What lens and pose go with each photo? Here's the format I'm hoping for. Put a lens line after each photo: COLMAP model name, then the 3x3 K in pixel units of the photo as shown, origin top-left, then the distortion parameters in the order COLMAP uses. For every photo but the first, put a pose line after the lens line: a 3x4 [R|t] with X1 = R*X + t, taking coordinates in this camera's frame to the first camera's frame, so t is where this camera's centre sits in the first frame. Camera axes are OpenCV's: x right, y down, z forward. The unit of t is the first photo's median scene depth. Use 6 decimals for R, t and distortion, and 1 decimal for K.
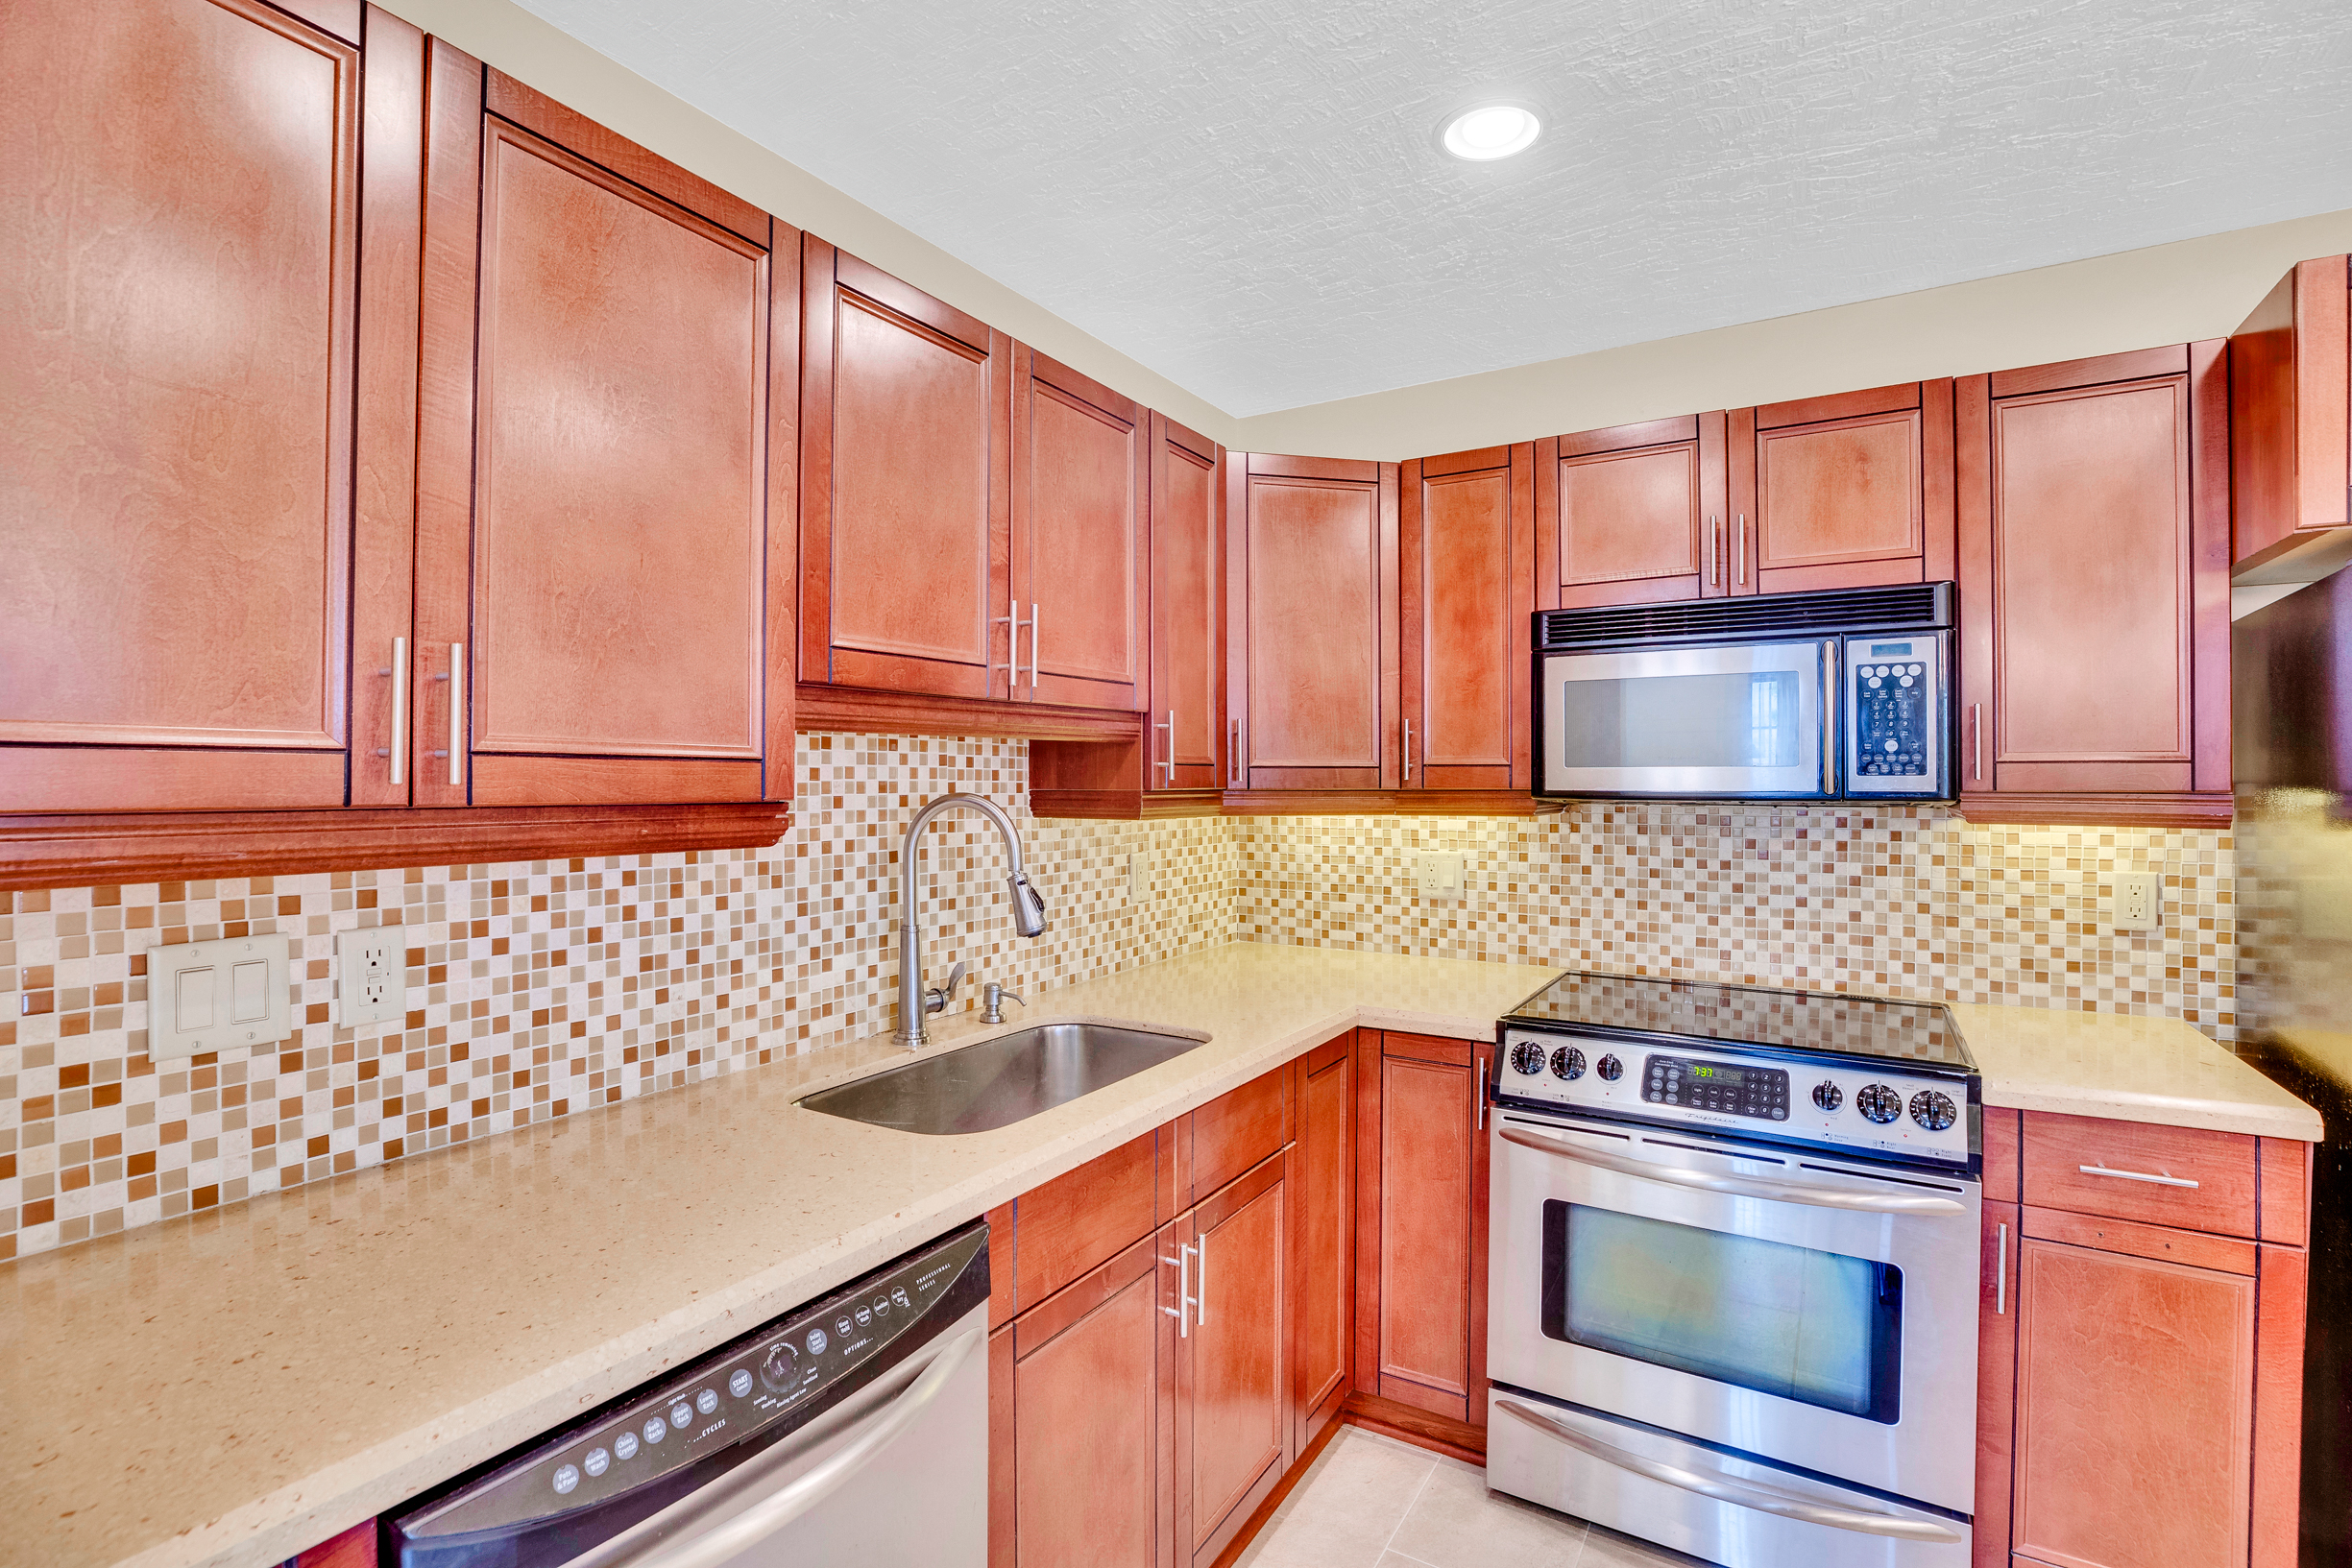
lens RADIAL K [[1075.8, 0, 1190.0], [0, 1075.8, 778.0], [0, 0, 1]] dist [-0.041829, 0.010657]
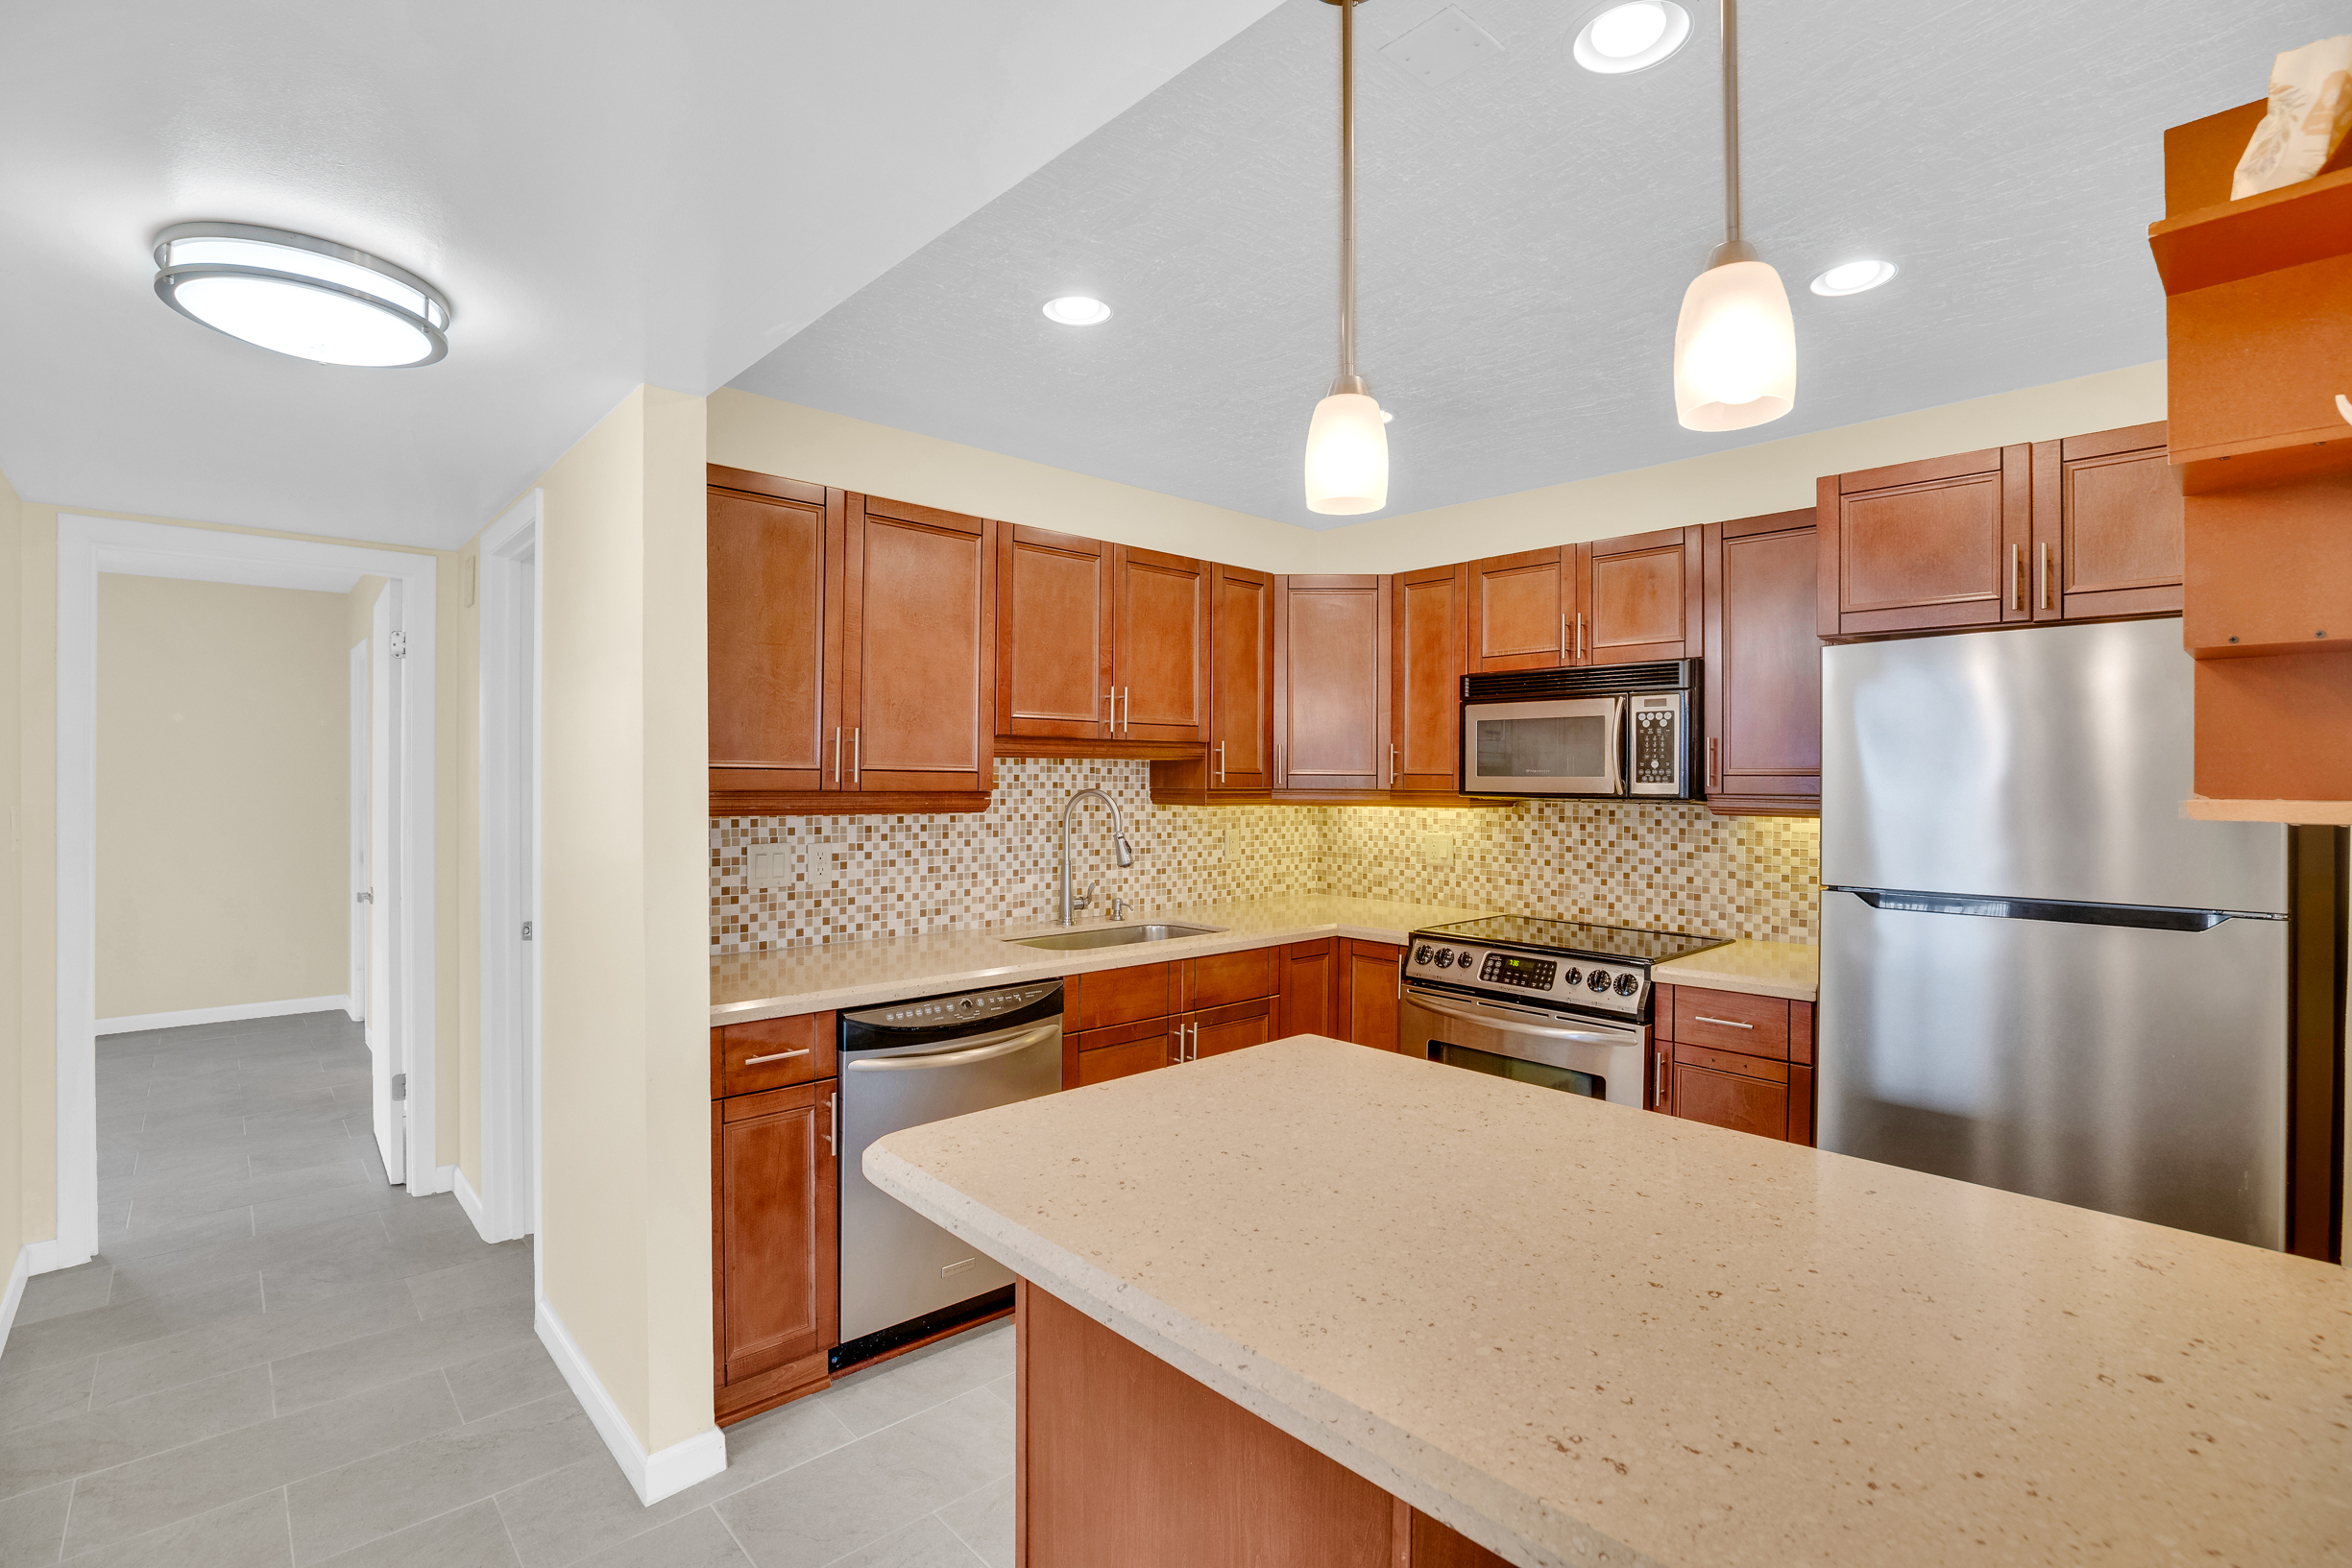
lens RADIAL K [[1075.8, 0, 1195.4], [0, 1075.8, 774.8], [0, 0, 1]] dist [-0.041829, 0.010657]
pose [[0.964583, 0.006048, -0.263708, 0.422879], [-0.007052, 0.999971, -0.002862, -0.005479], [0.263683, 0.004620, 0.964598, -0.694700]]
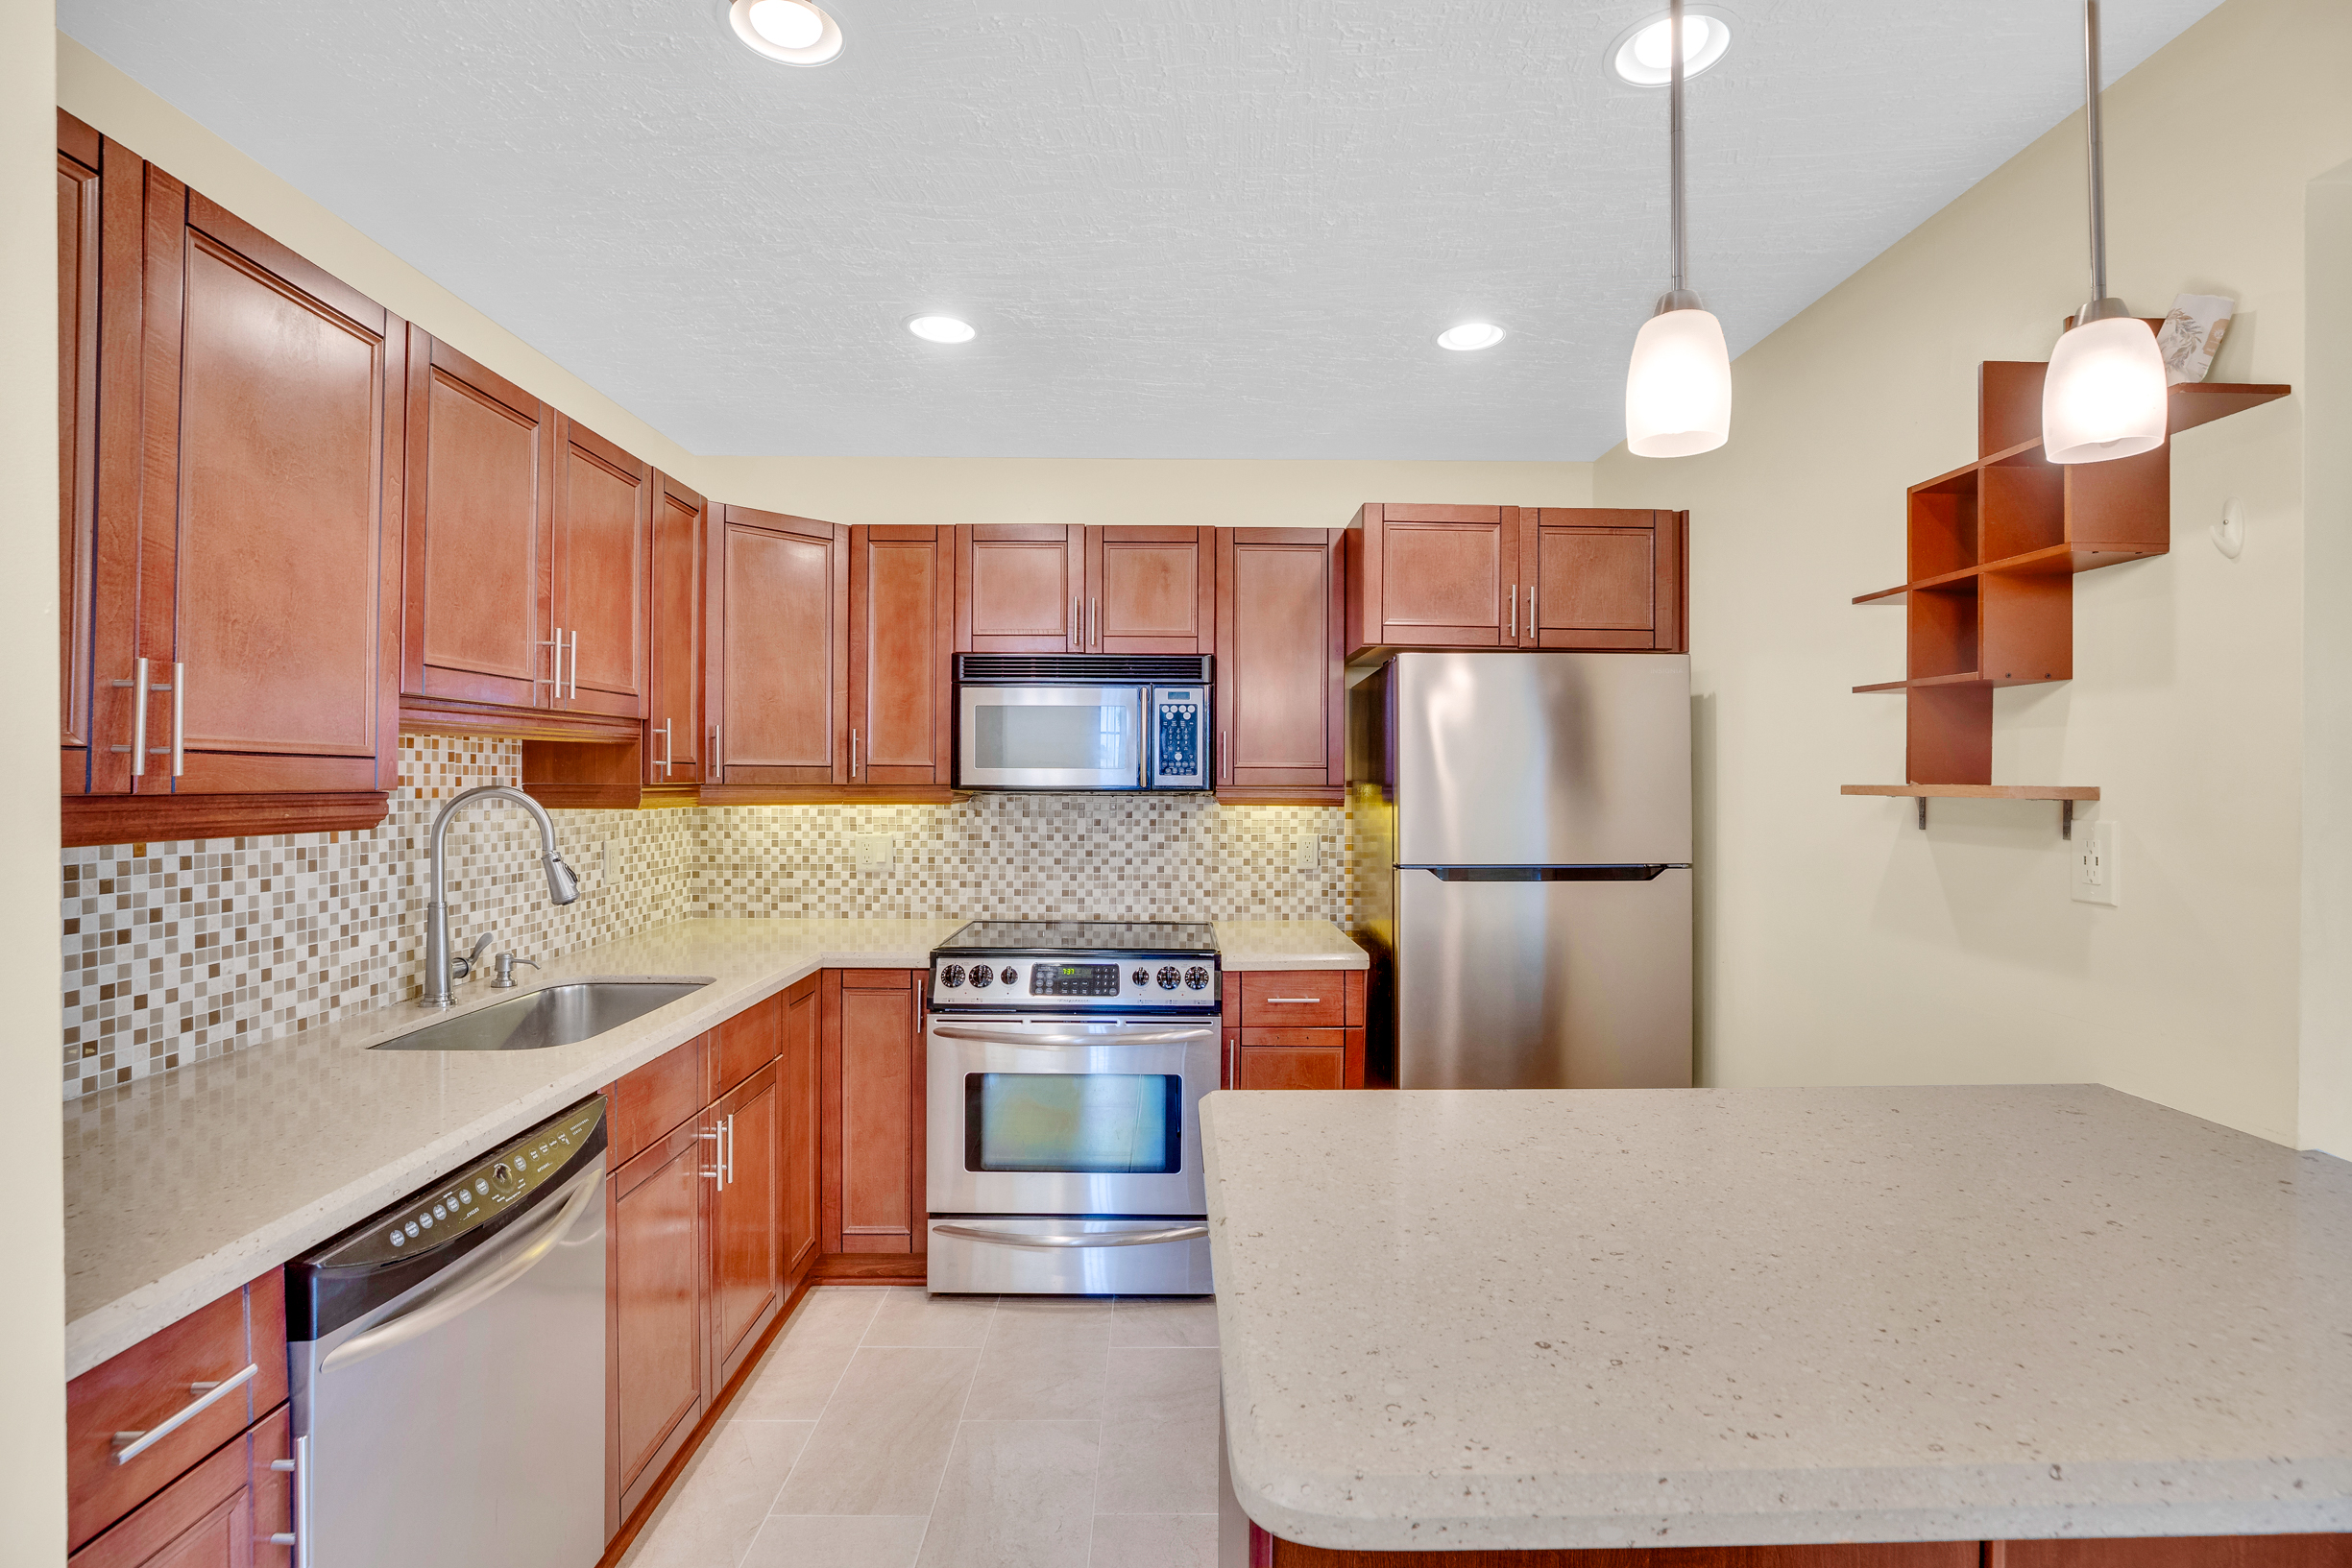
lens RADIAL K [[1075.8, 0, 1182.7], [0, 1075.8, 778.2], [0, 0, 1]] dist [-0.041829, 0.010657]
pose [[0.846582, 0.004018, 0.532242, -0.182608], [-0.005011, 0.999987, 0.000420, 0.001324], [-0.532234, -0.003023, 0.846592, -0.356722]]
